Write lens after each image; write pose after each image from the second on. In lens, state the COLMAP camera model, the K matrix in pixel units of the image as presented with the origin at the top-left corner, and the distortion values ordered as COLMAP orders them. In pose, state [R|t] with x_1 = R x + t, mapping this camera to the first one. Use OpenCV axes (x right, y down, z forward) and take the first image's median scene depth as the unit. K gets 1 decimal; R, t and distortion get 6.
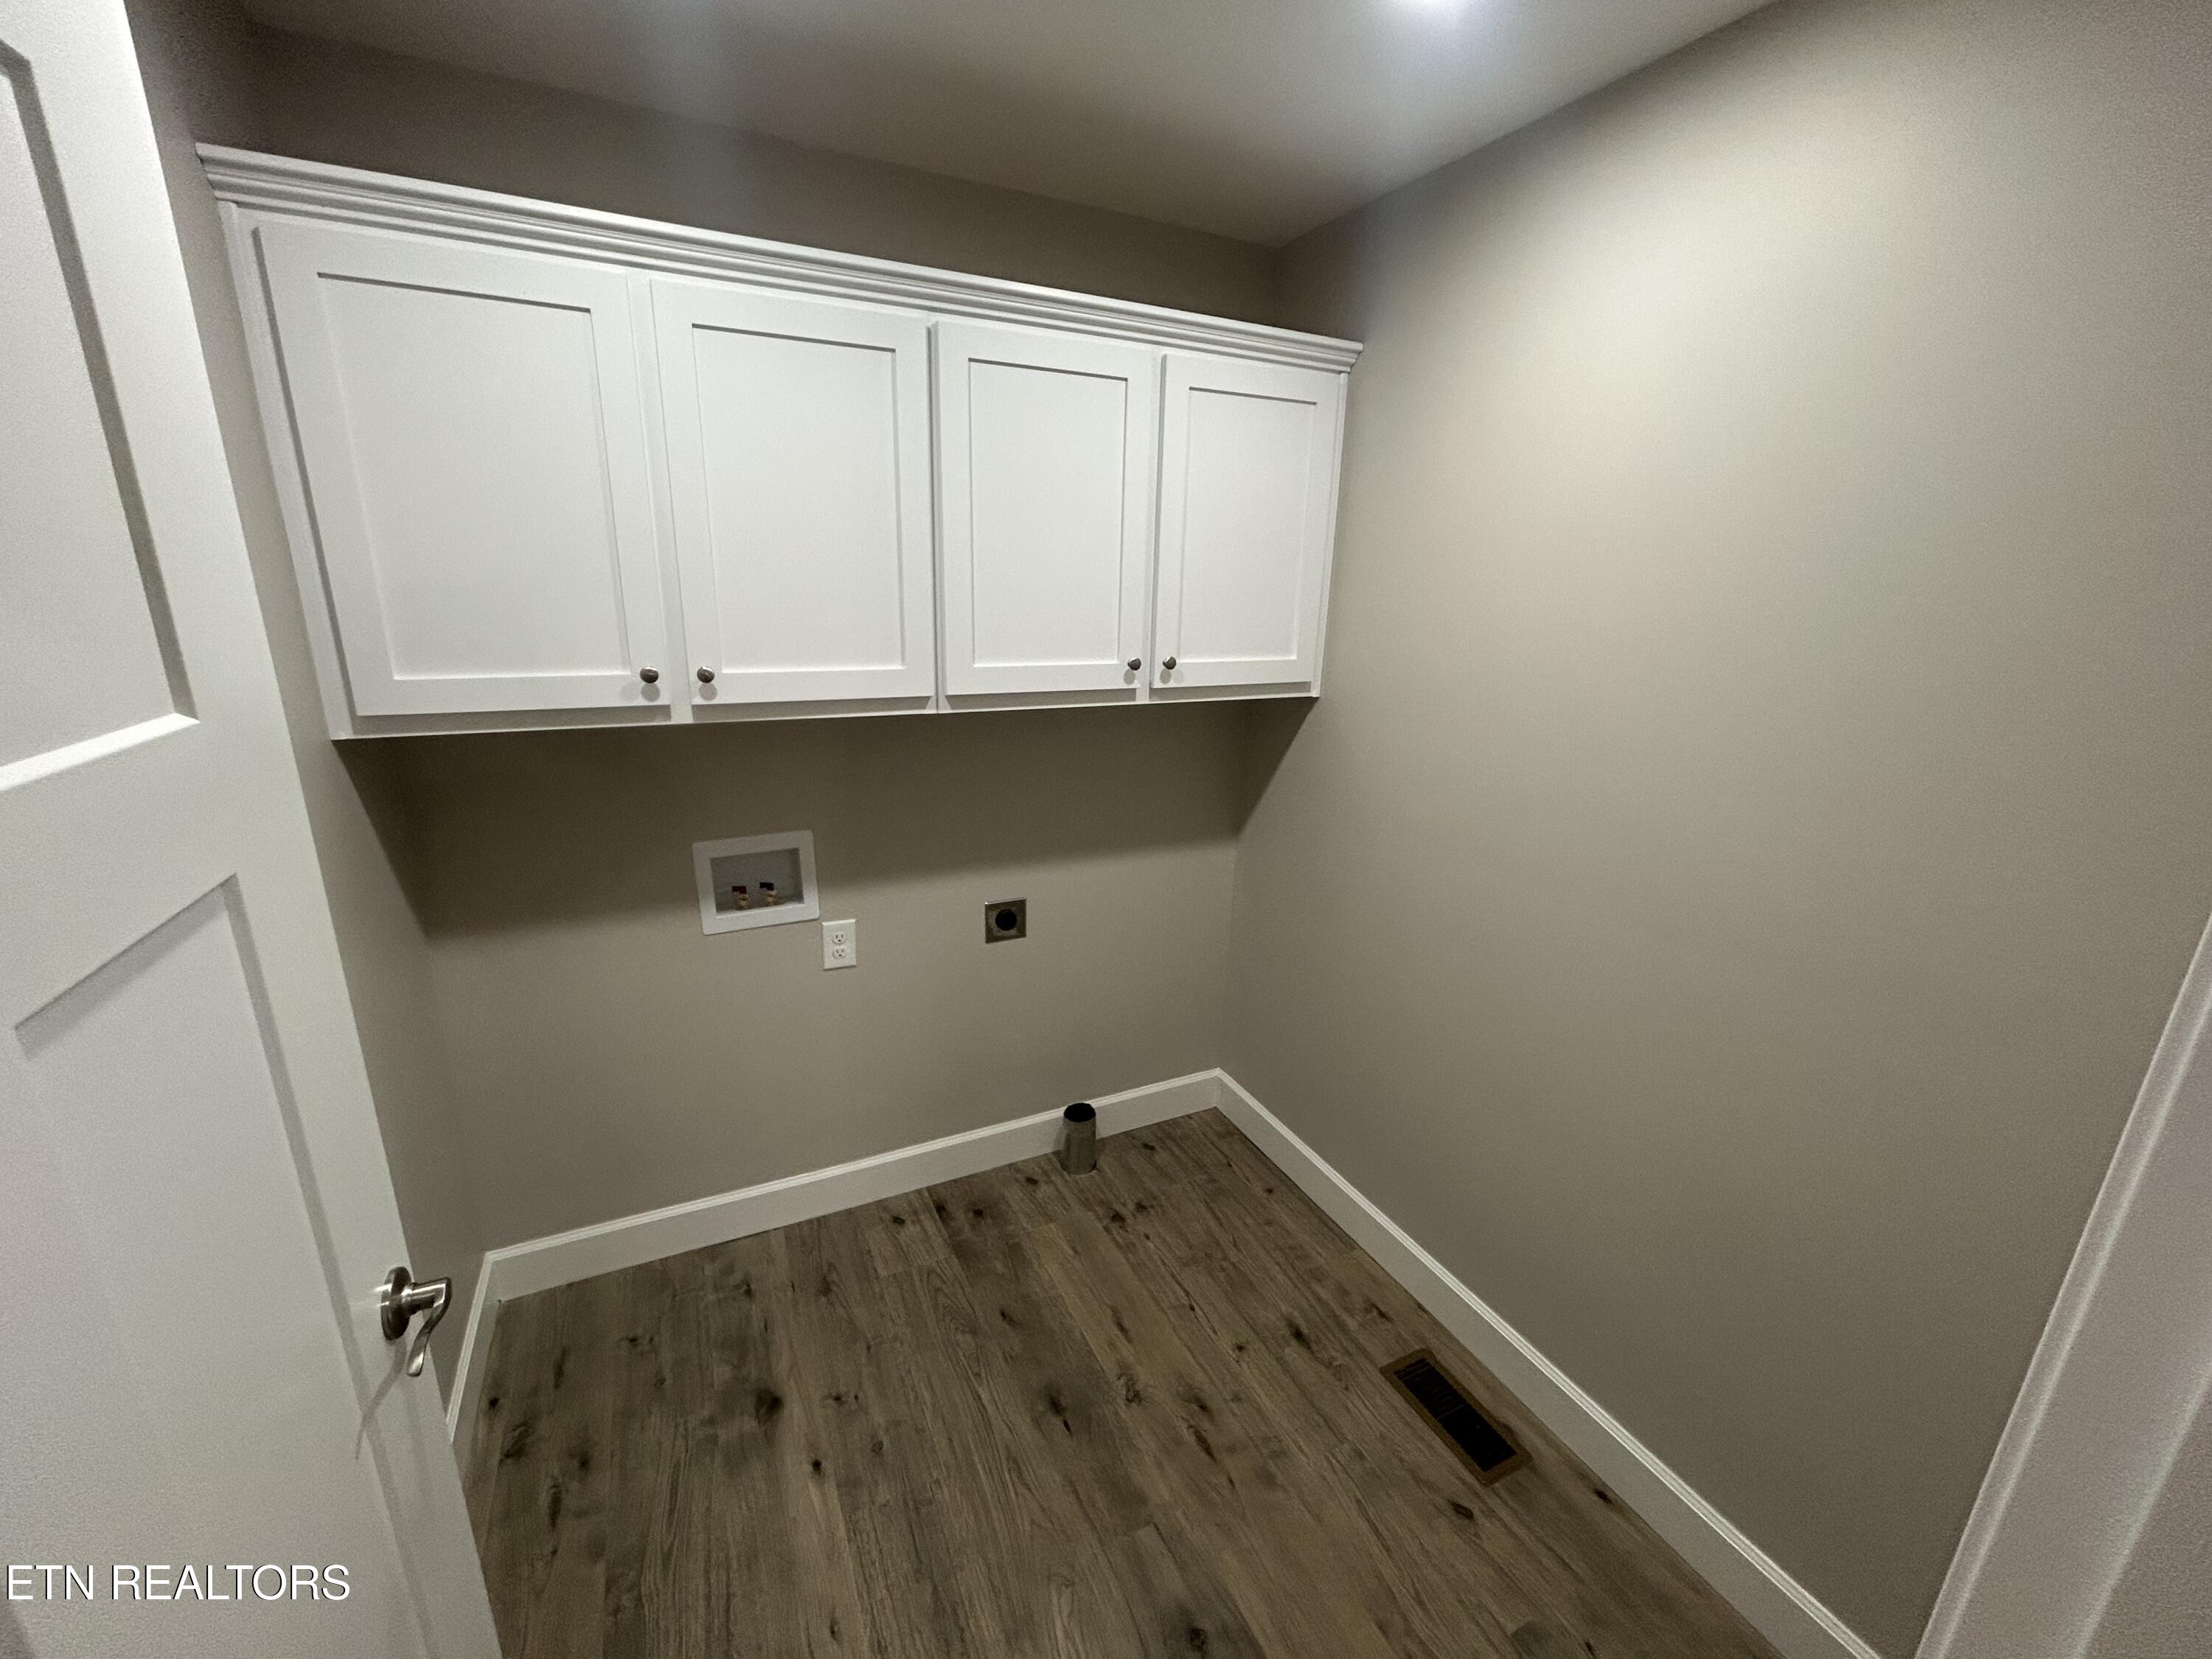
lens RADIAL K [[893.6, 0, 1105.9], [0, 893.6, 827.6], [0, 0, 1]] dist [-0.000713, 0.000453]
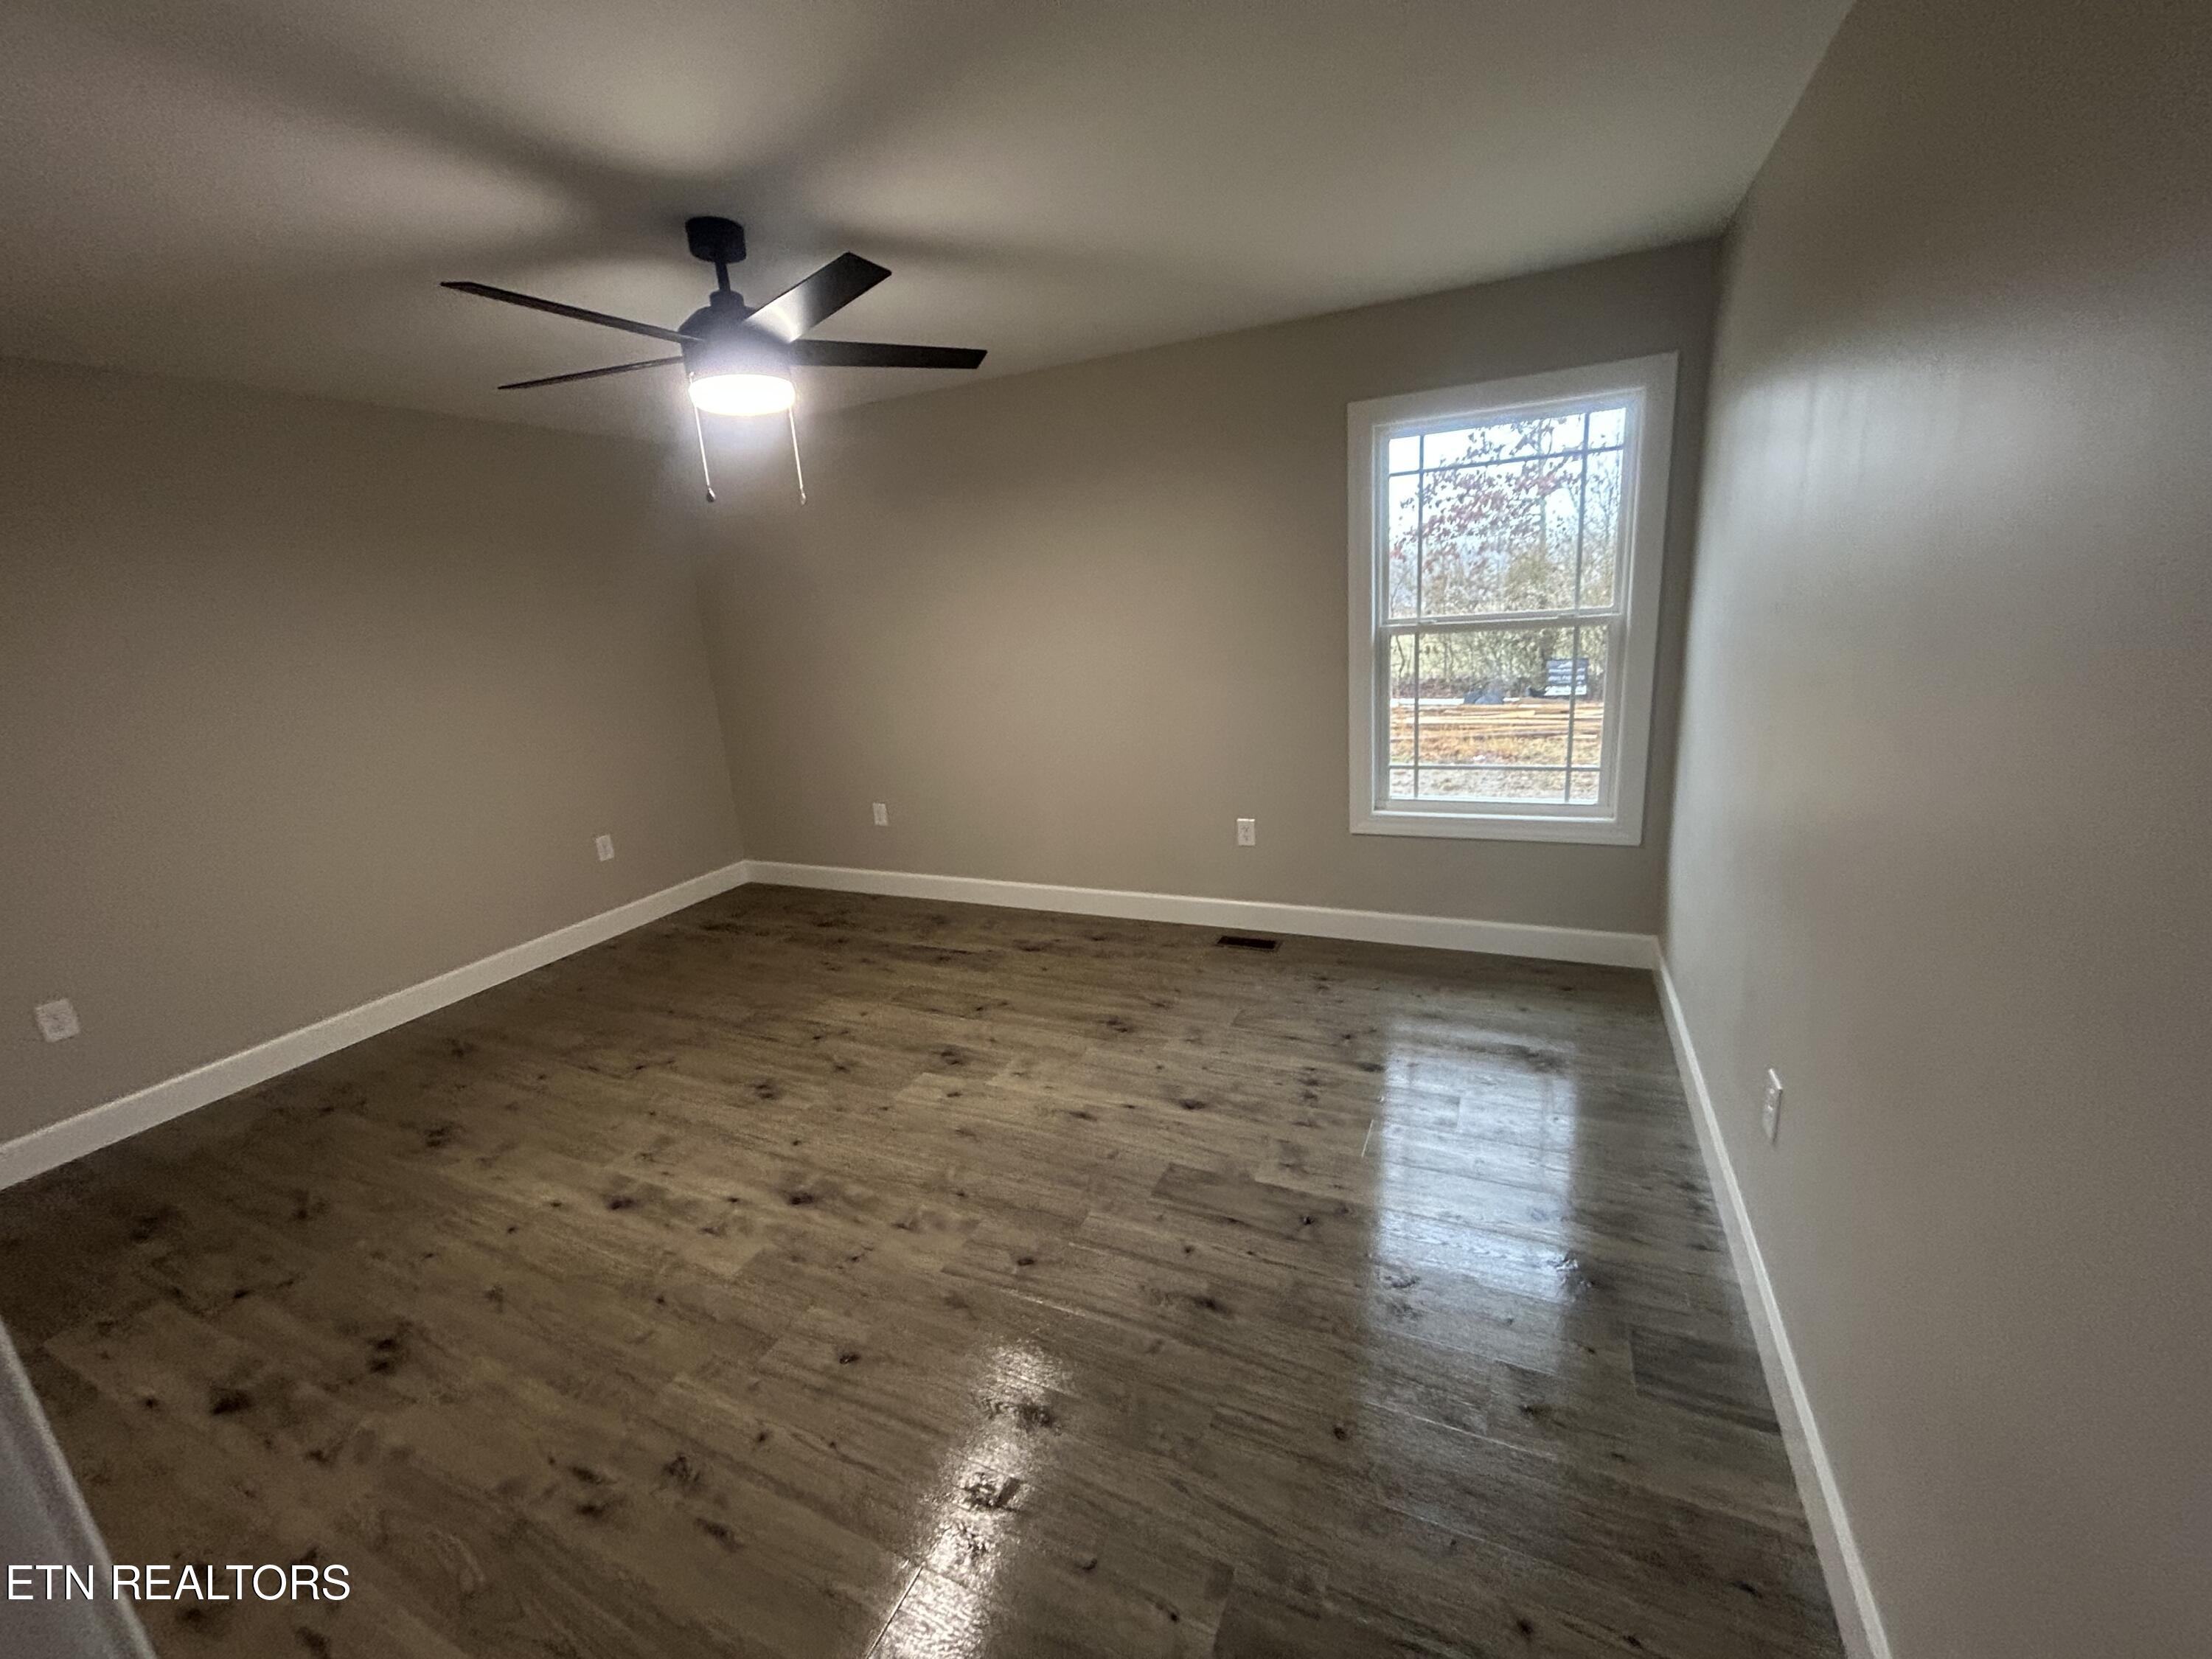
lens RADIAL K [[893.6, 0, 1105.9], [0, 893.6, 827.6], [0, 0, 1]] dist [-0.000713, 0.000453]
pose [[-0.772069, 0.190507, -0.606315, 0.817988], [-0.126976, 0.888543, 0.440872, -0.312973], [0.622726, 0.417371, -0.661827, 1.402358]]
